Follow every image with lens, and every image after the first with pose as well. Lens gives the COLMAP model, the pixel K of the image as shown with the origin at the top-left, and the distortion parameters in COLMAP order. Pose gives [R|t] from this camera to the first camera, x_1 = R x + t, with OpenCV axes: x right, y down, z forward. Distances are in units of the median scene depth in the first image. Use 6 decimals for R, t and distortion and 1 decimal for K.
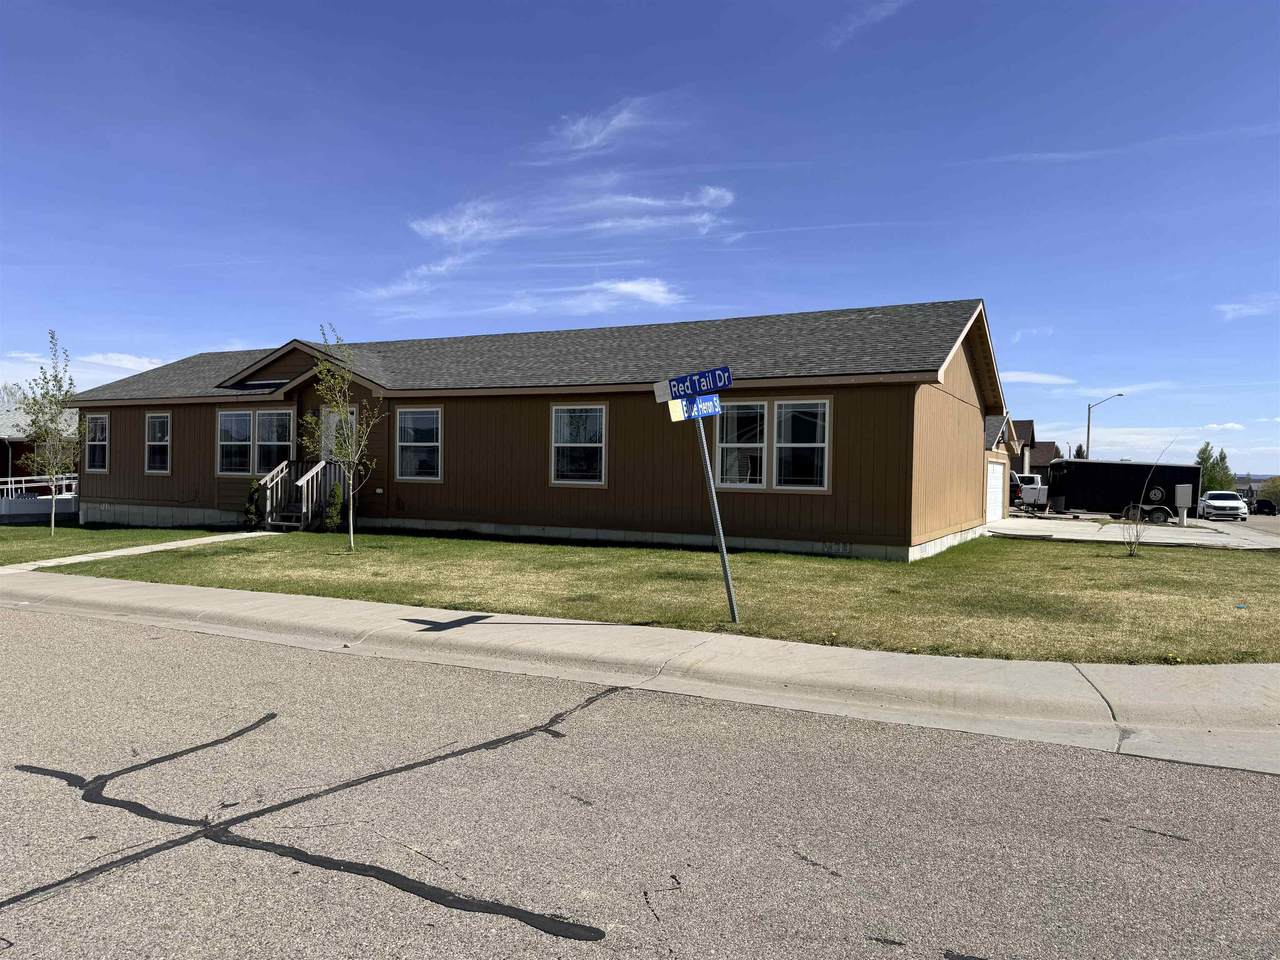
lens RADIAL K [[929.7, 0, 639.0], [0, 929.7, 539.9], [0, 0, 1]] dist [0.031167, -0.001455]
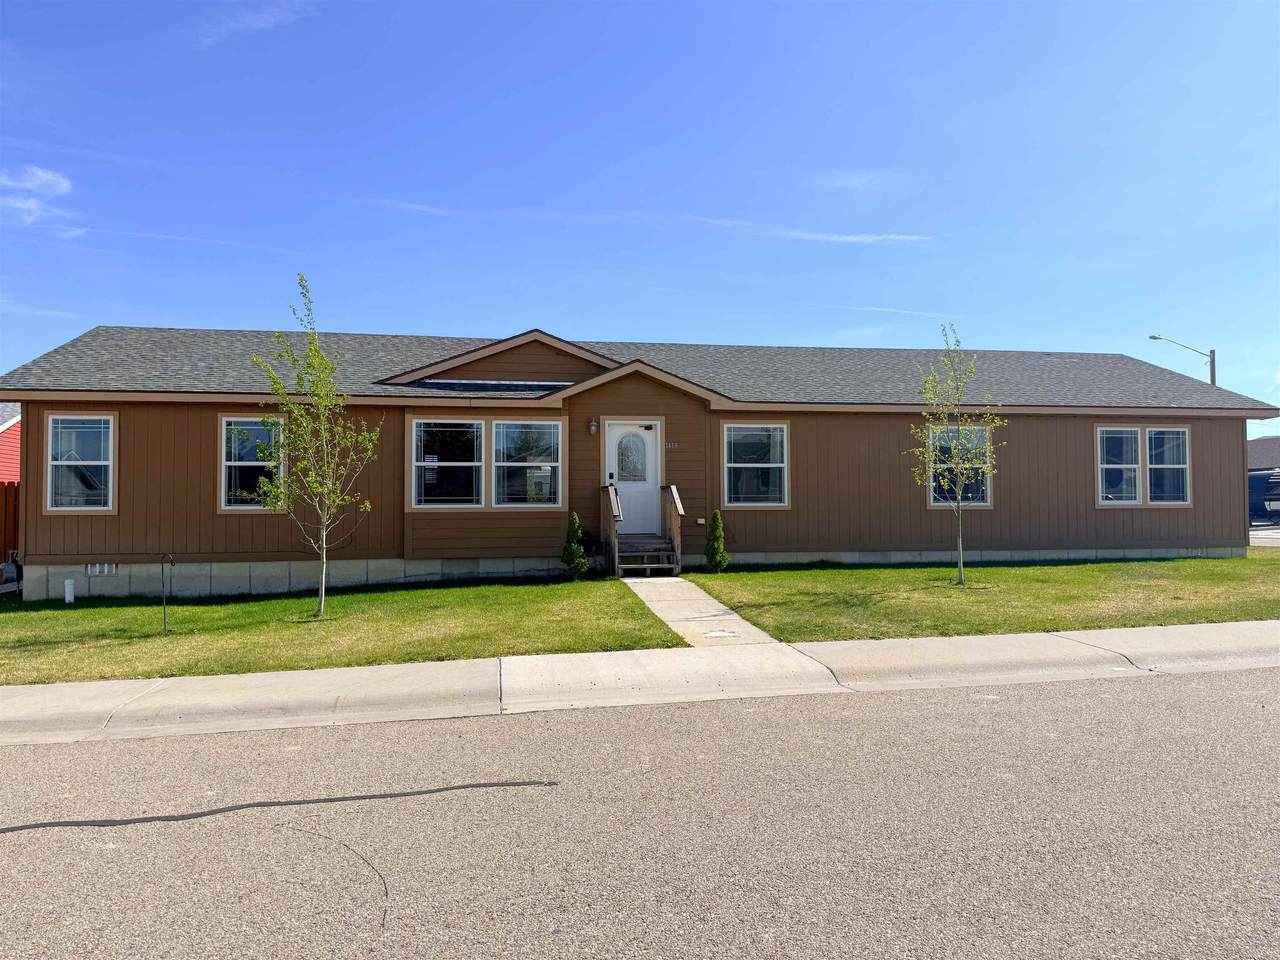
lens RADIAL K [[870.1, 0, 640.0], [0, 870.1, 480.0], [0, 0, 1]] dist [0.046495, -0.002852]
pose [[0.779741, -0.010566, 0.626013, -0.317427], [0.062012, 0.996245, -0.060425, -0.018070], [-0.623024, 0.085936, 0.777468, 0.169851]]
